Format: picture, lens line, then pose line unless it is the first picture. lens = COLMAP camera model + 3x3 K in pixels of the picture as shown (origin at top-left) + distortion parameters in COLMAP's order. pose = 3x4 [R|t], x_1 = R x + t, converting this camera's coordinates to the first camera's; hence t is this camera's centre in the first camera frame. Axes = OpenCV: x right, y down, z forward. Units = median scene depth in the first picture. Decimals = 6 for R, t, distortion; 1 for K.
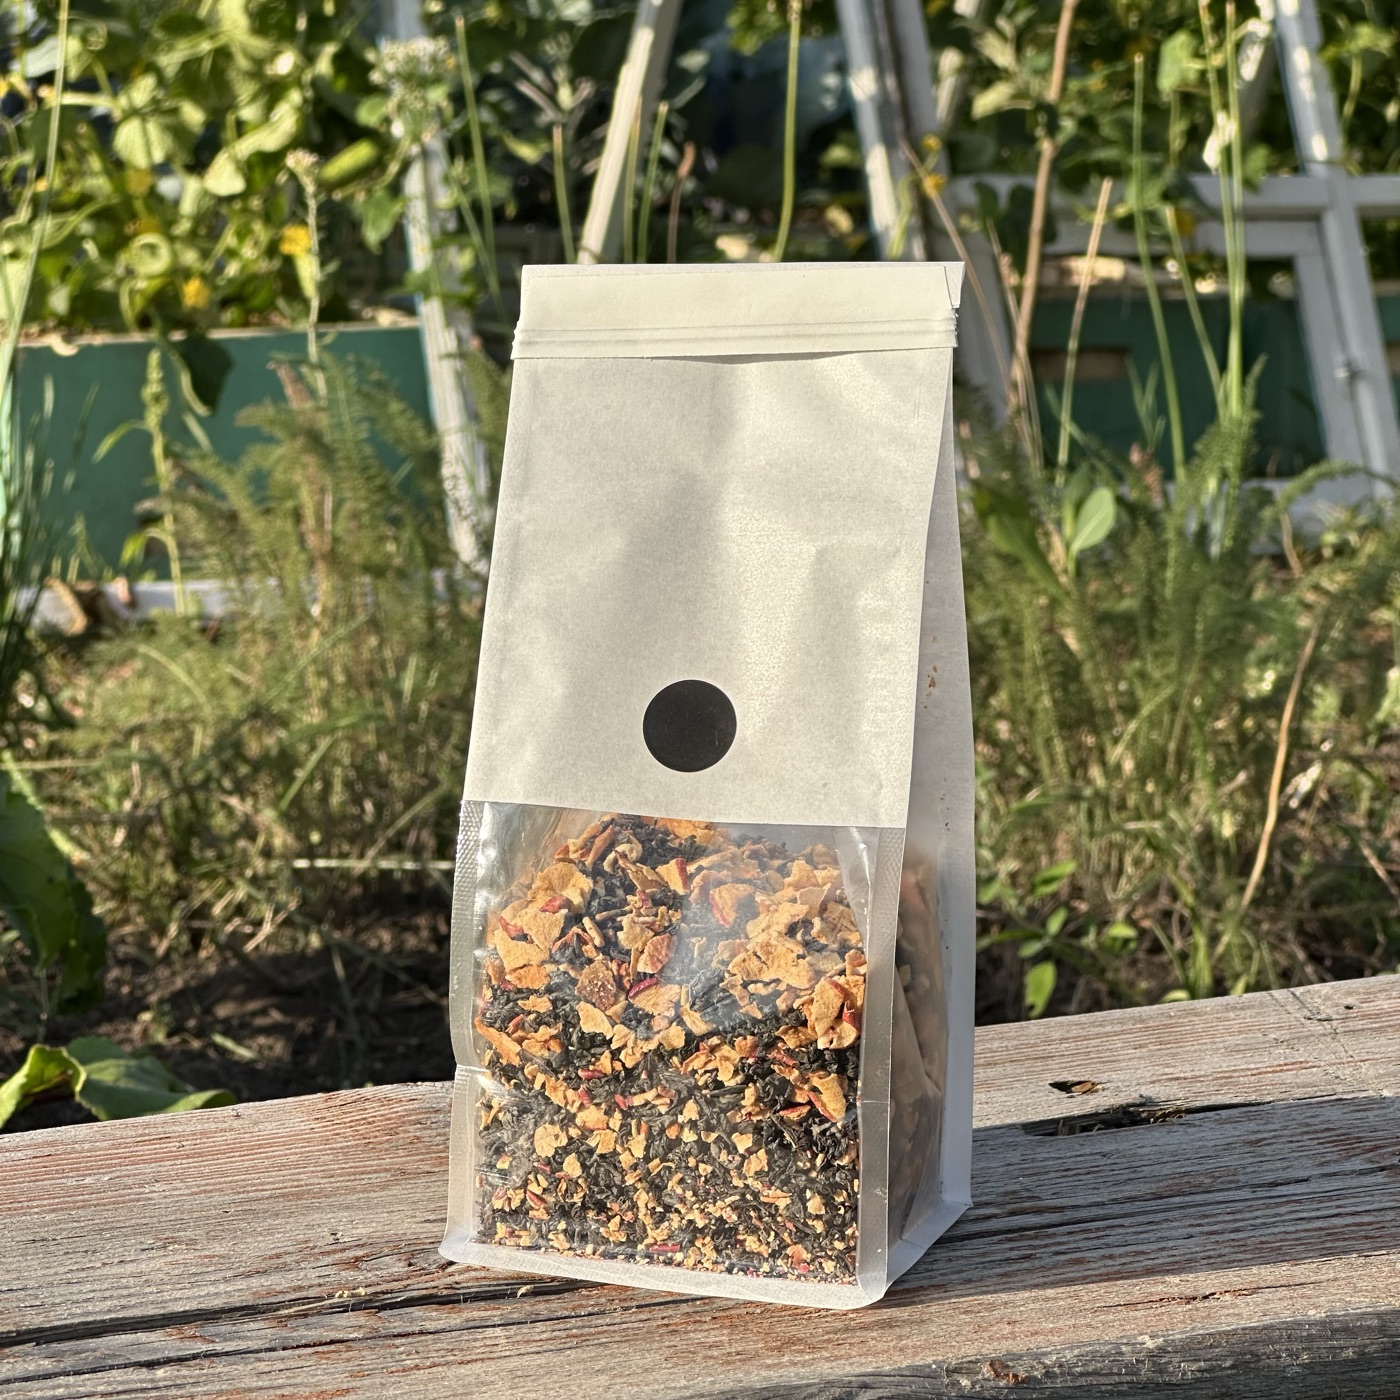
lens RADIAL K [[4203.0, 0, 662.8], [0, 4203.0, 680.4], [0, 0, 1]] dist [0.103597, 0.000000]
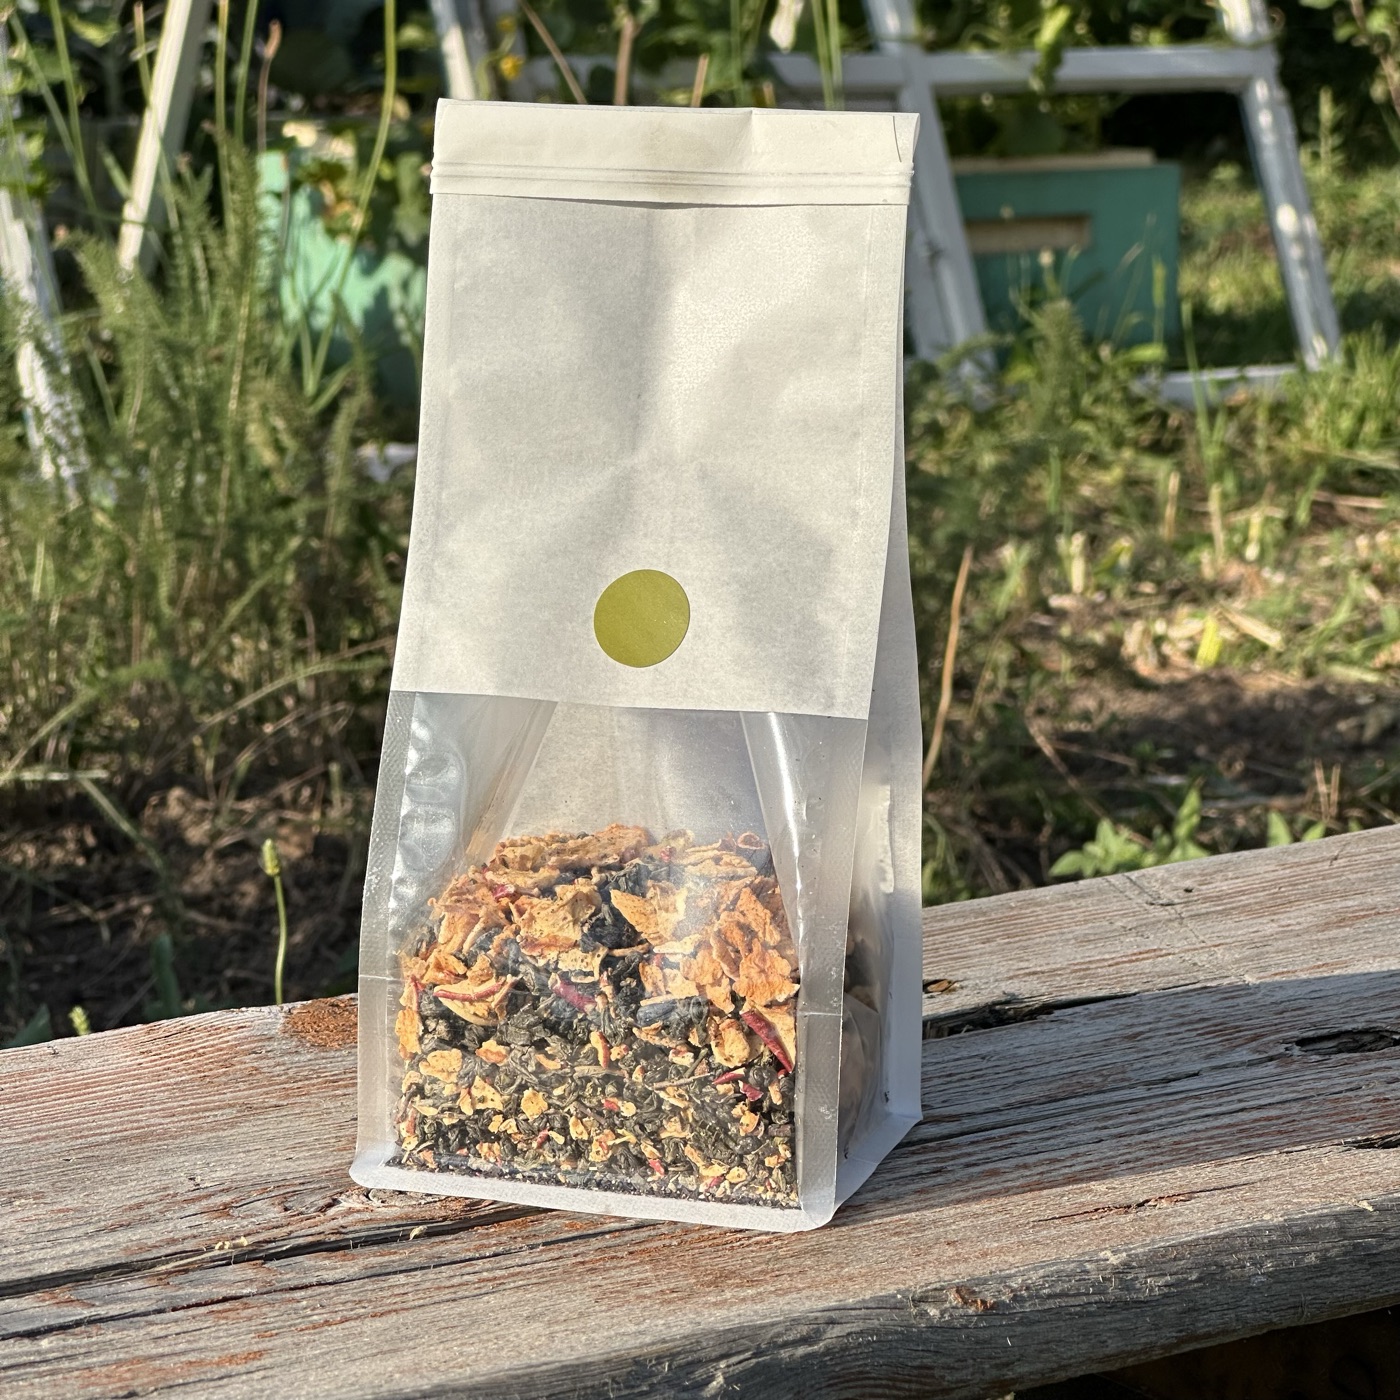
lens RADIAL K [[4203.0, 0, 701.0], [0, 4203.0, 699.7], [0, 0, 1]] dist [0.103597, 0.000000]
pose [[0.992267, -0.030597, 0.120290, -0.077006], [0.027005, 0.999143, 0.031378, 0.001211], [-0.121147, -0.027887, 0.992243, 0.079810]]
